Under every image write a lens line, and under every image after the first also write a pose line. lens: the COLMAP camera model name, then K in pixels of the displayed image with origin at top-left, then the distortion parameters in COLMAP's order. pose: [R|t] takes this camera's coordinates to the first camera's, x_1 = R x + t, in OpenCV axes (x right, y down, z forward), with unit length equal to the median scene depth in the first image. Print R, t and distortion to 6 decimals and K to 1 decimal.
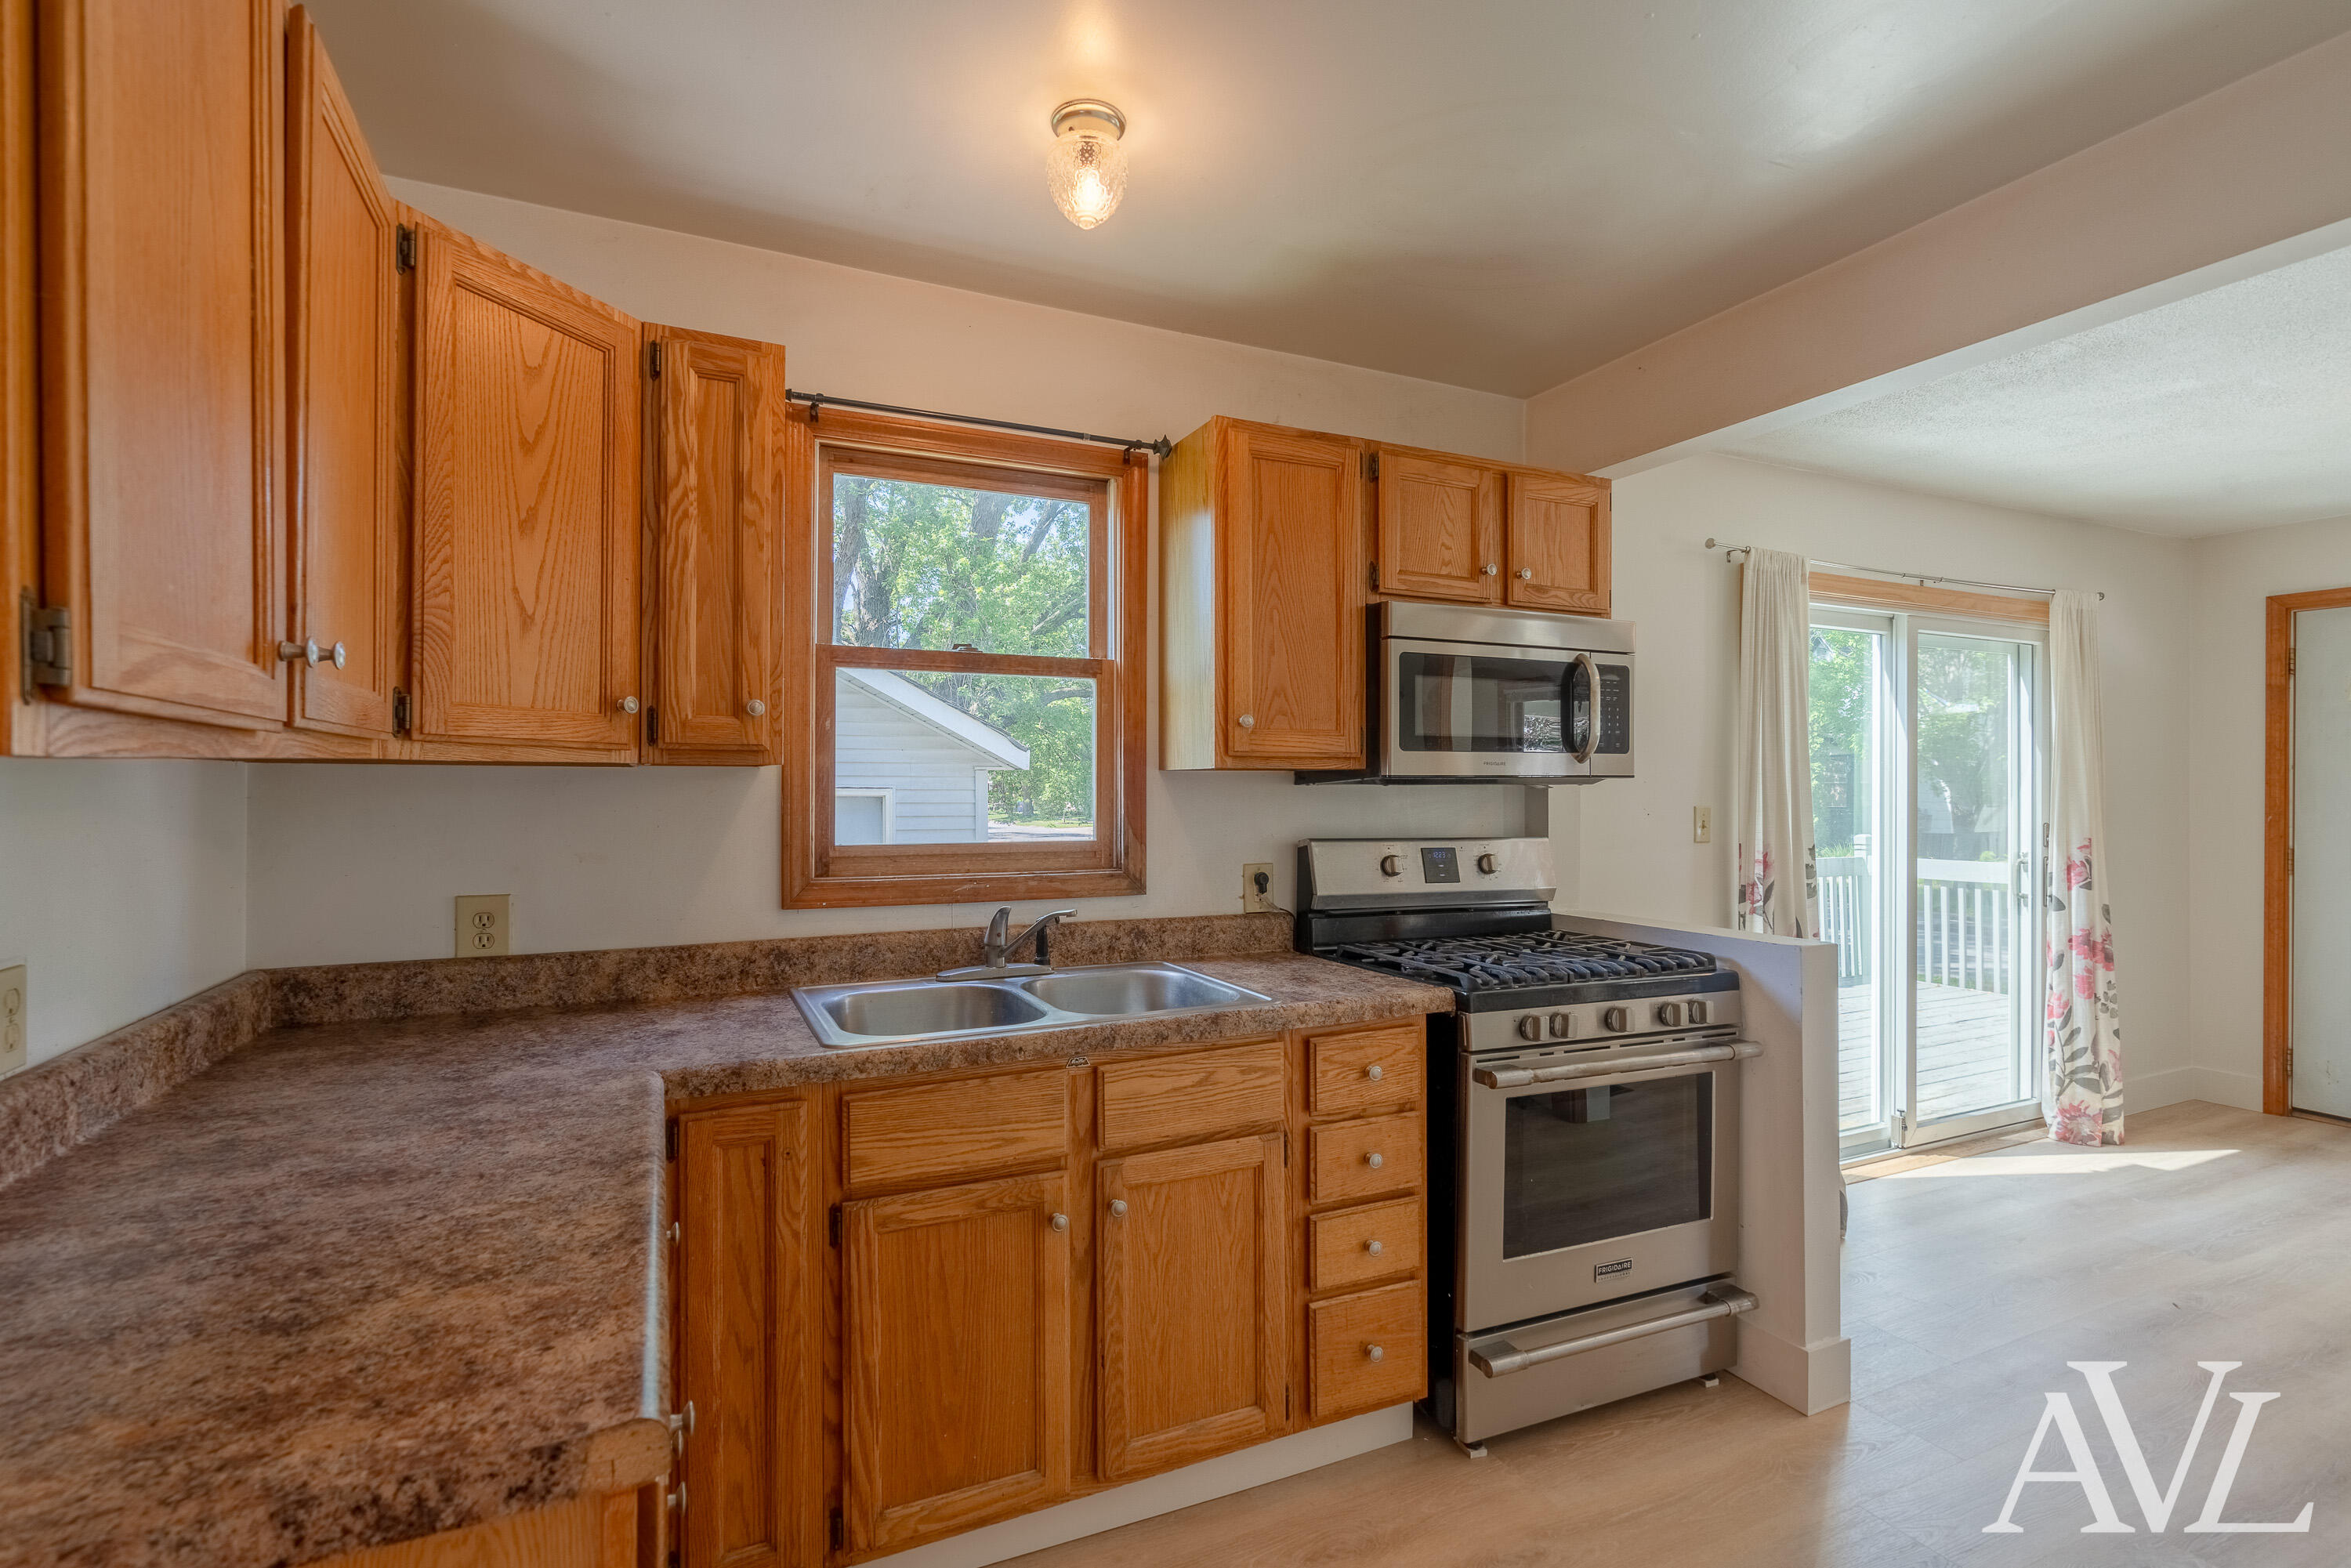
lens RADIAL K [[1062.9, 0, 1143.1], [0, 1062.9, 790.2], [0, 0, 1]] dist [-0.008844, 0.005494]
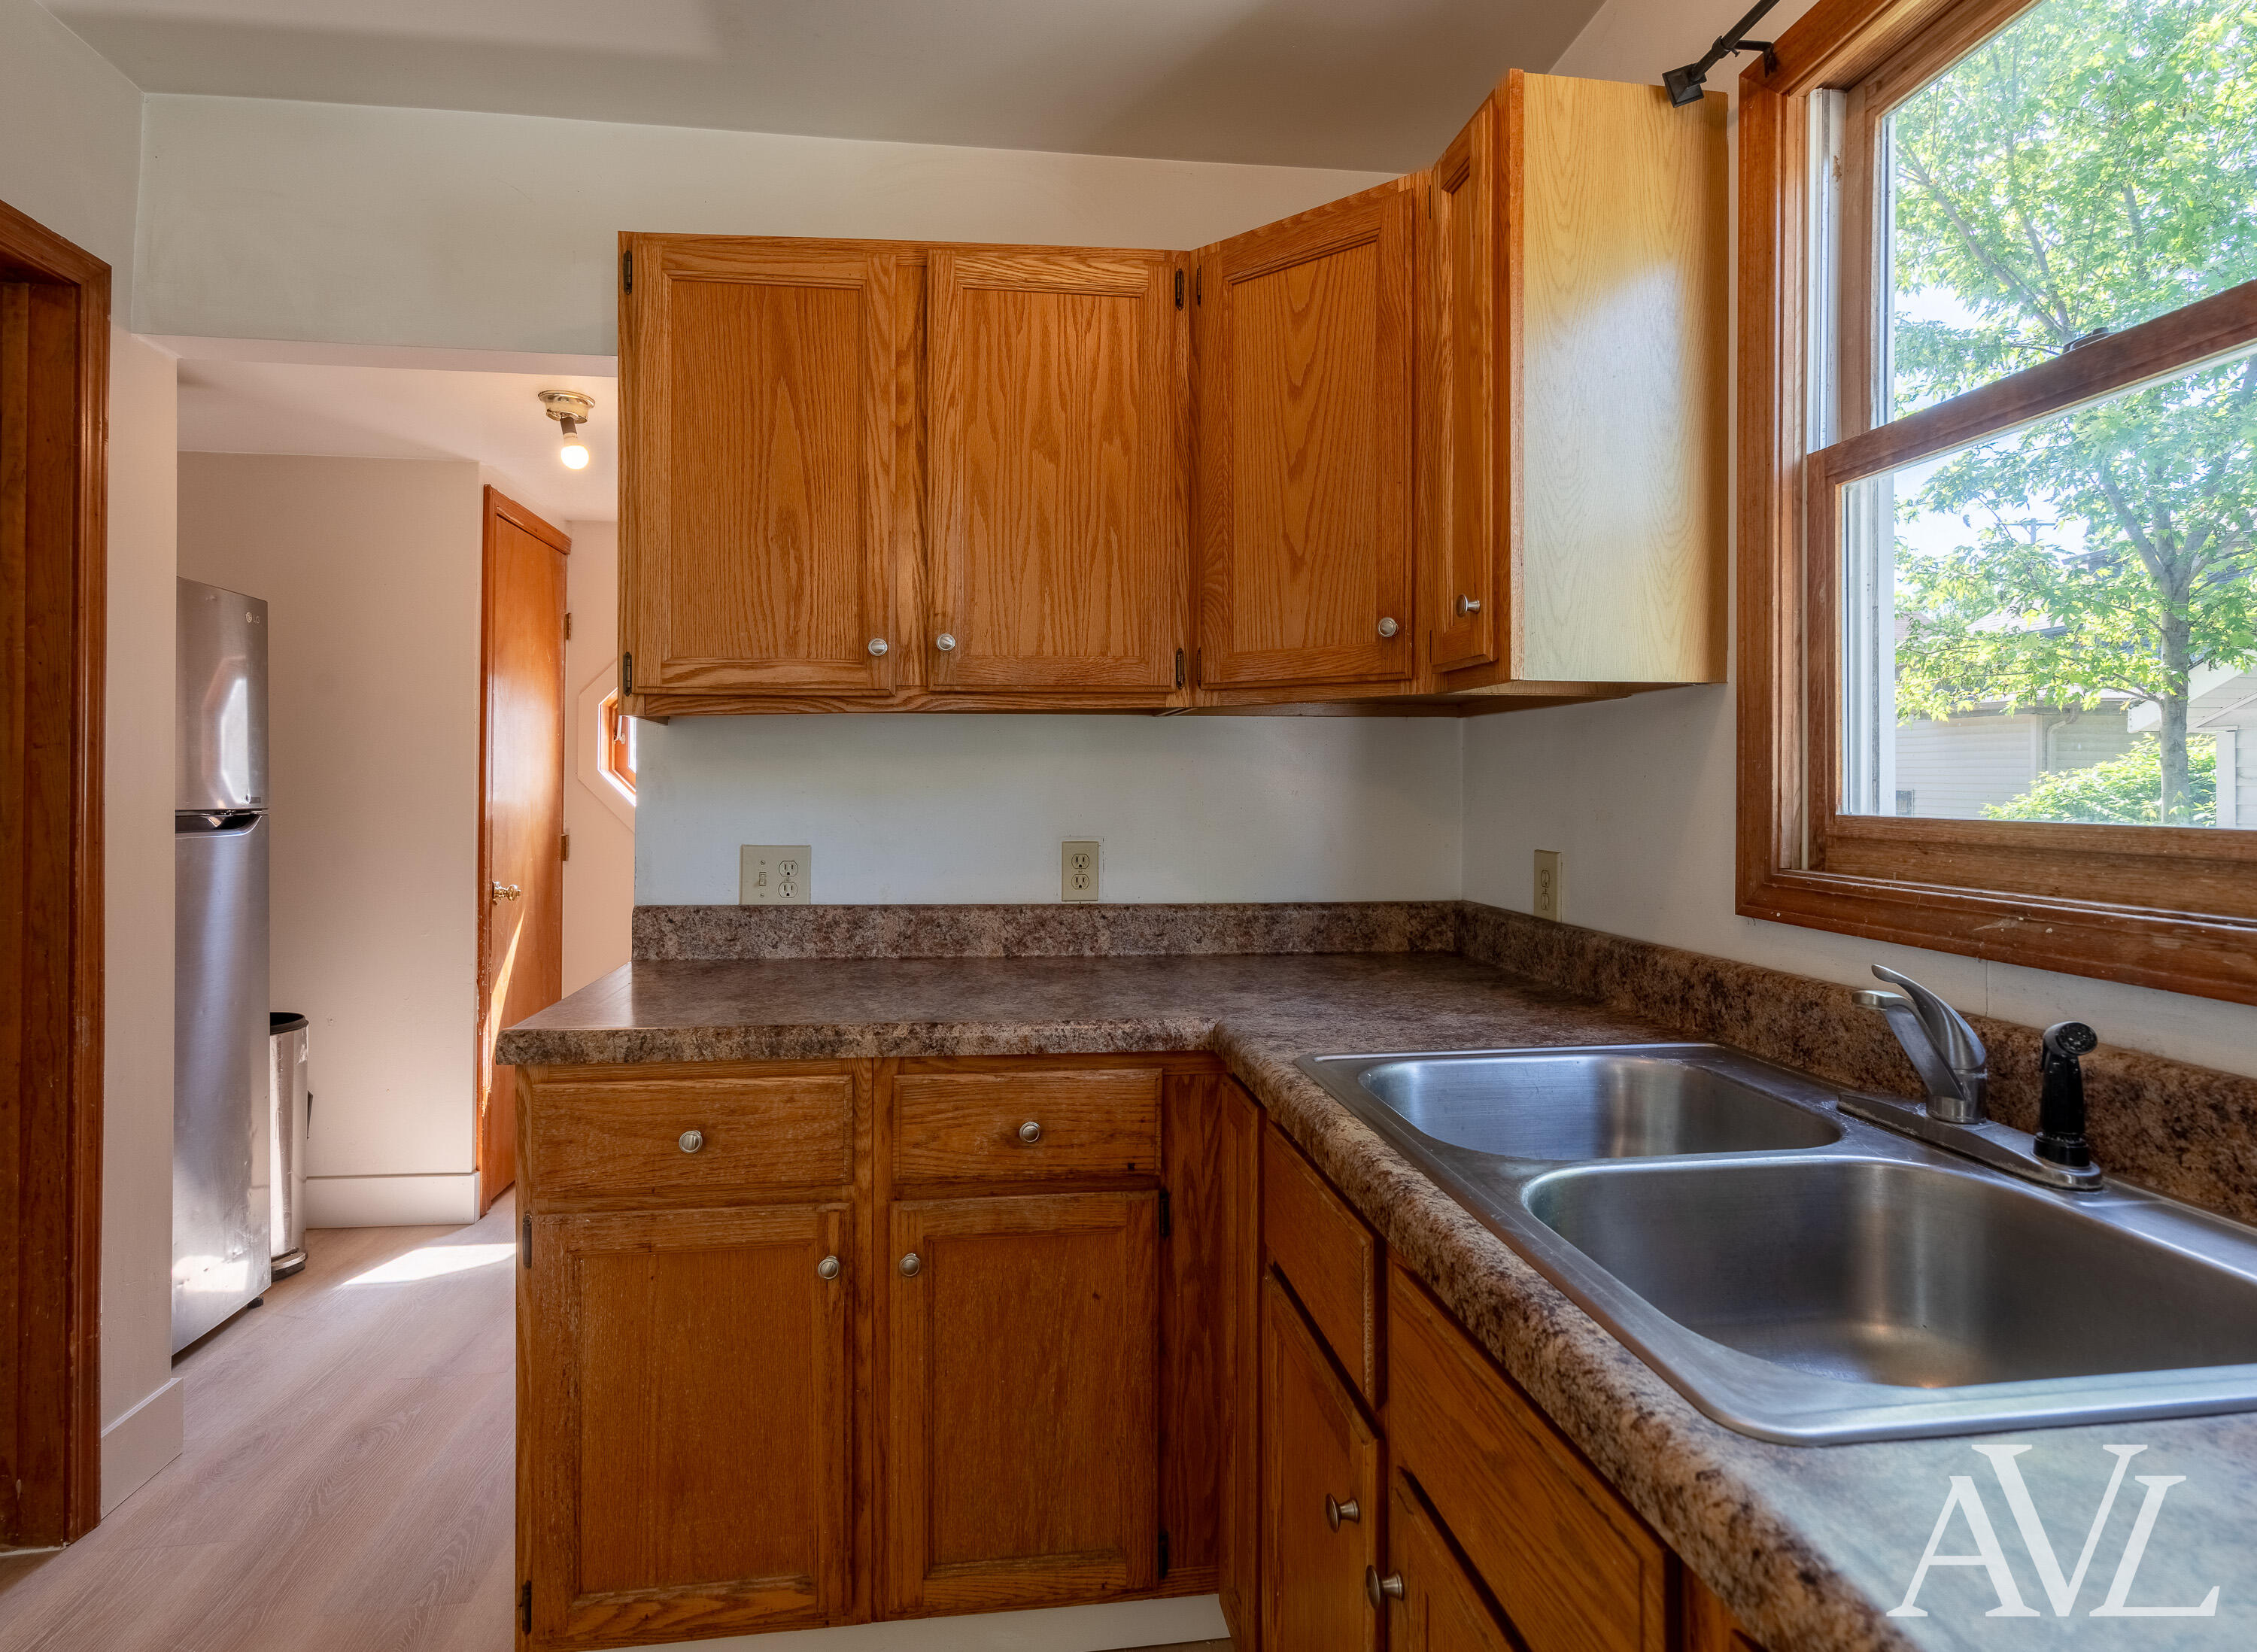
lens RADIAL K [[1188.6, 0, 1121.9], [0, 1188.6, 792.7], [0, 0, 1]] dist [-0.004230, -0.000306]
pose [[-0.288100, 0.005529, -0.957584, 0.233768], [-0.003314, 0.999972, 0.006771, 0.022364], [0.957595, 0.005124, -0.288073, 0.485856]]
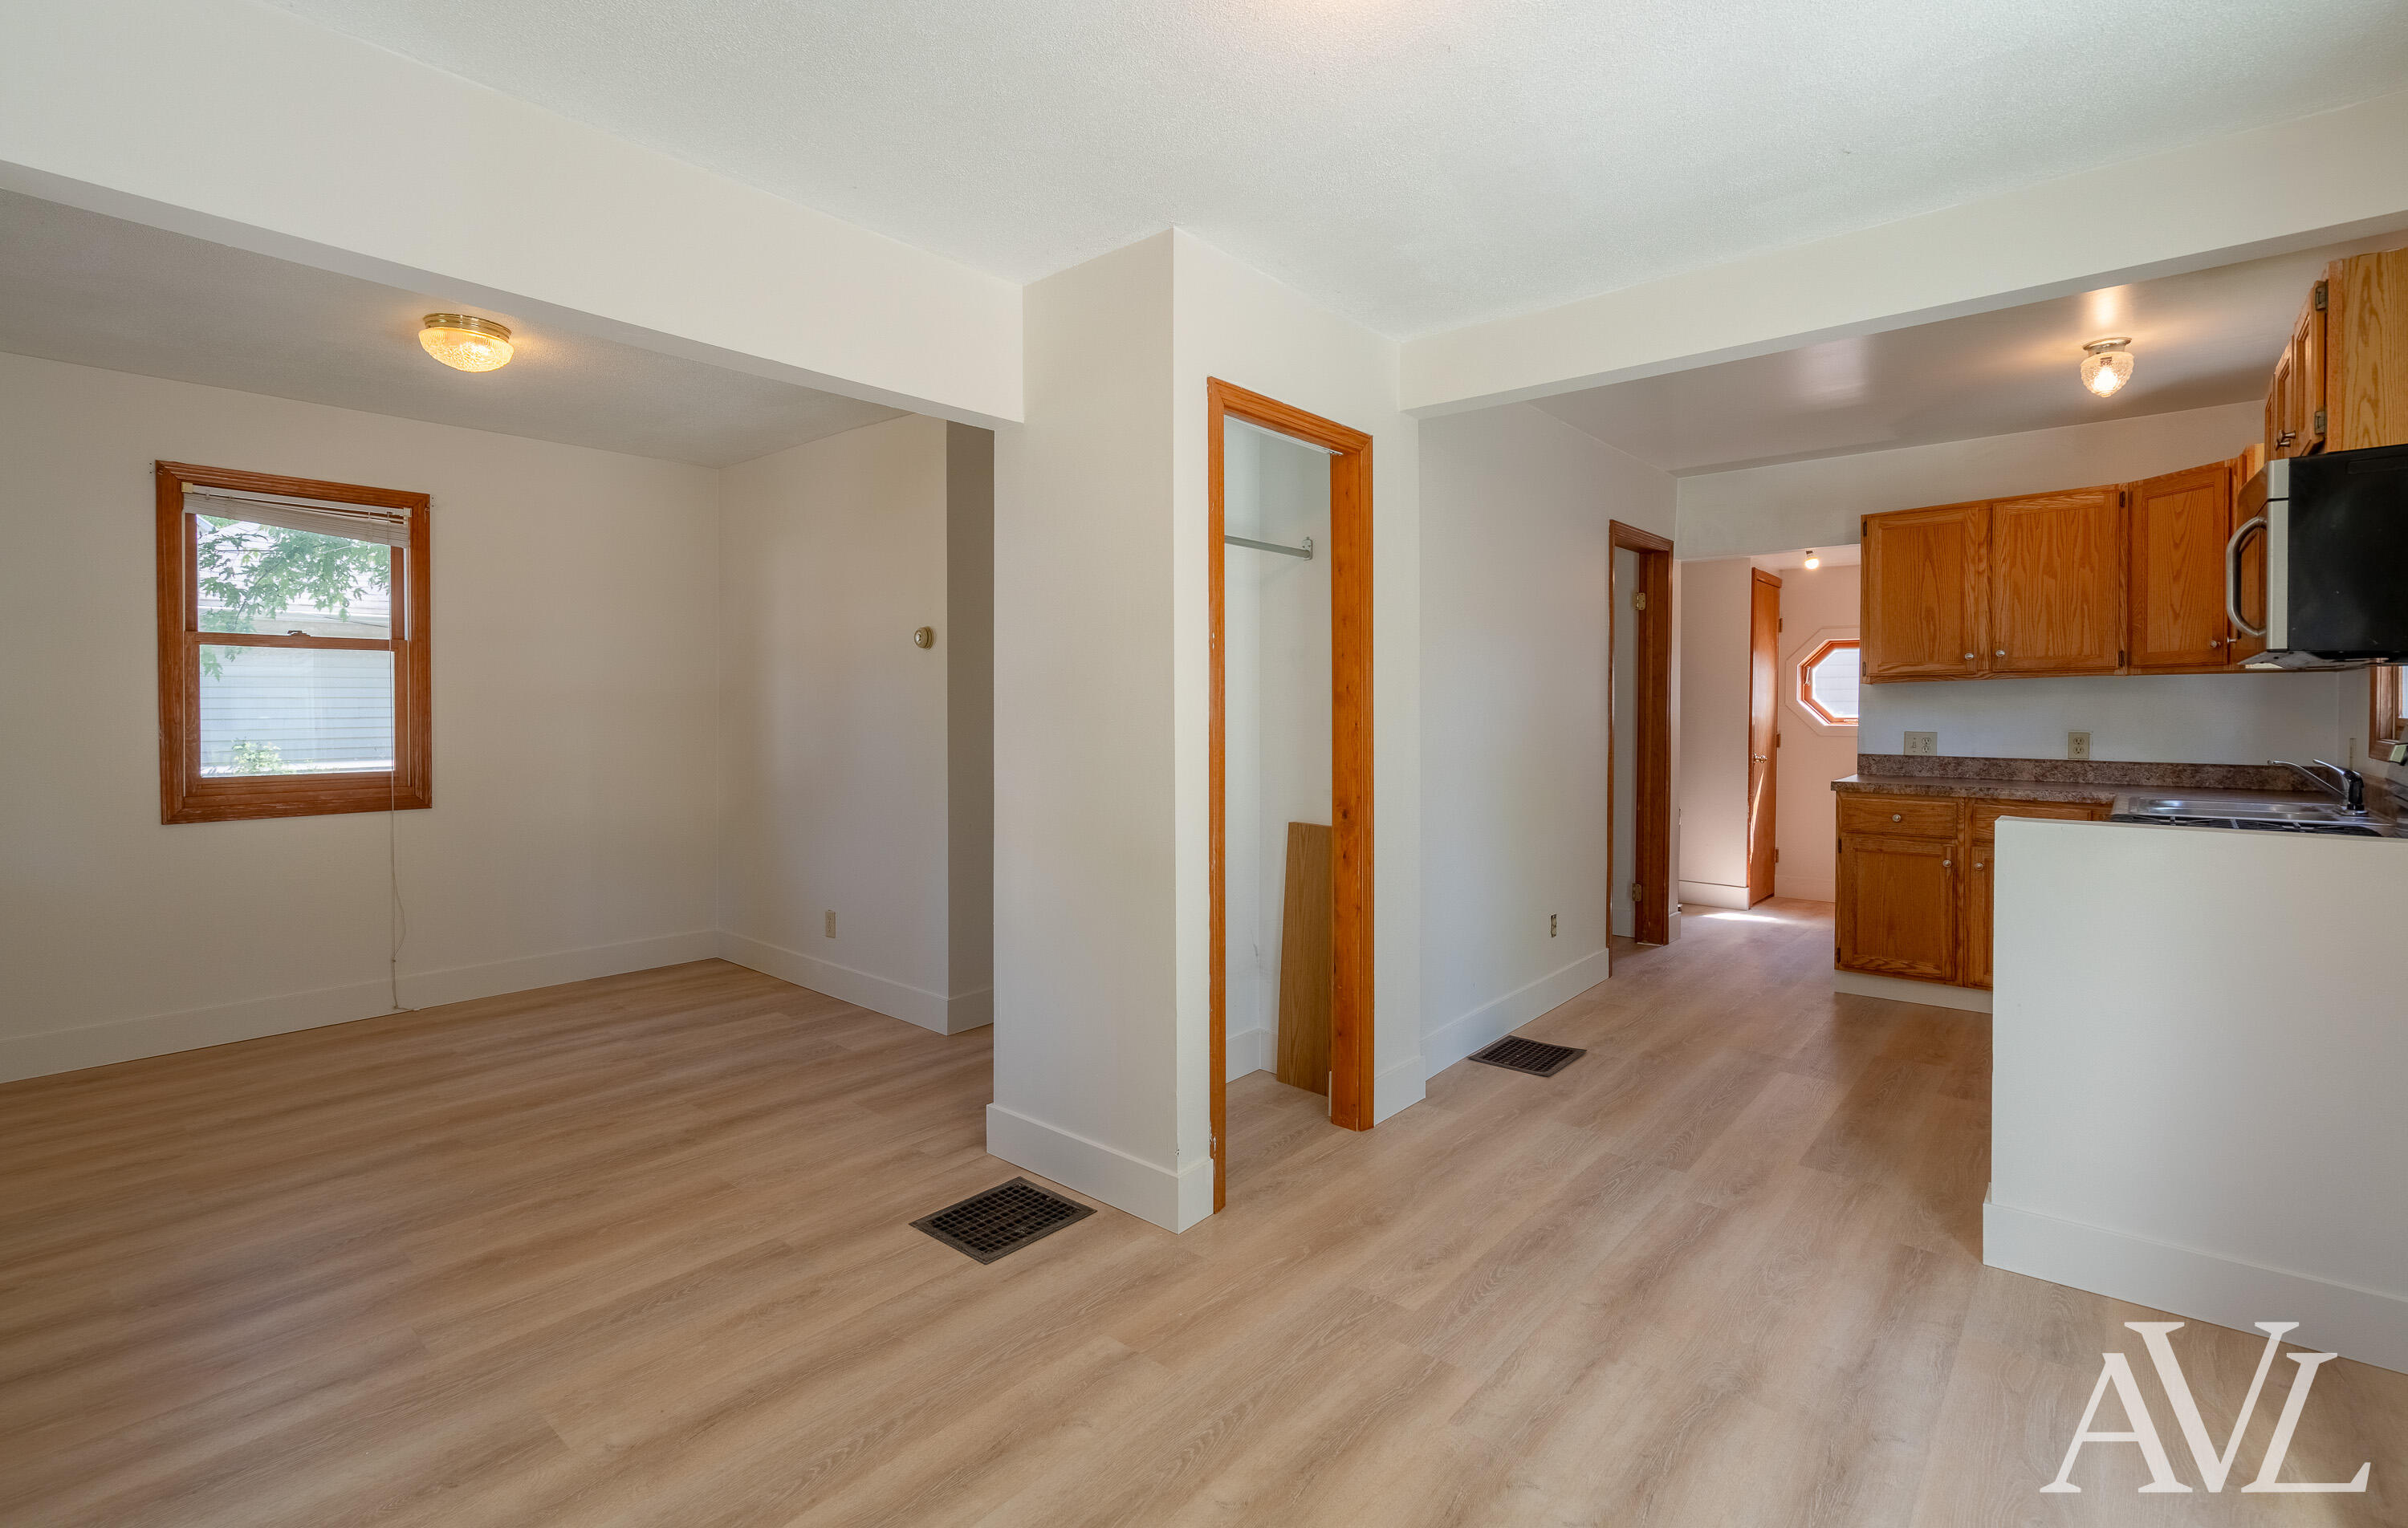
lens RADIAL K [[1093.5, 0, 1167.5], [0, 1093.5, 720.9], [0, 0, 1]] dist [-0.003171, -0.000108]
pose [[-0.909206, 0.006744, -0.416291, 1.092658], [0.000985, 0.999901, 0.014046, 0.019684], [0.416344, 0.012361, -0.909123, 0.971998]]
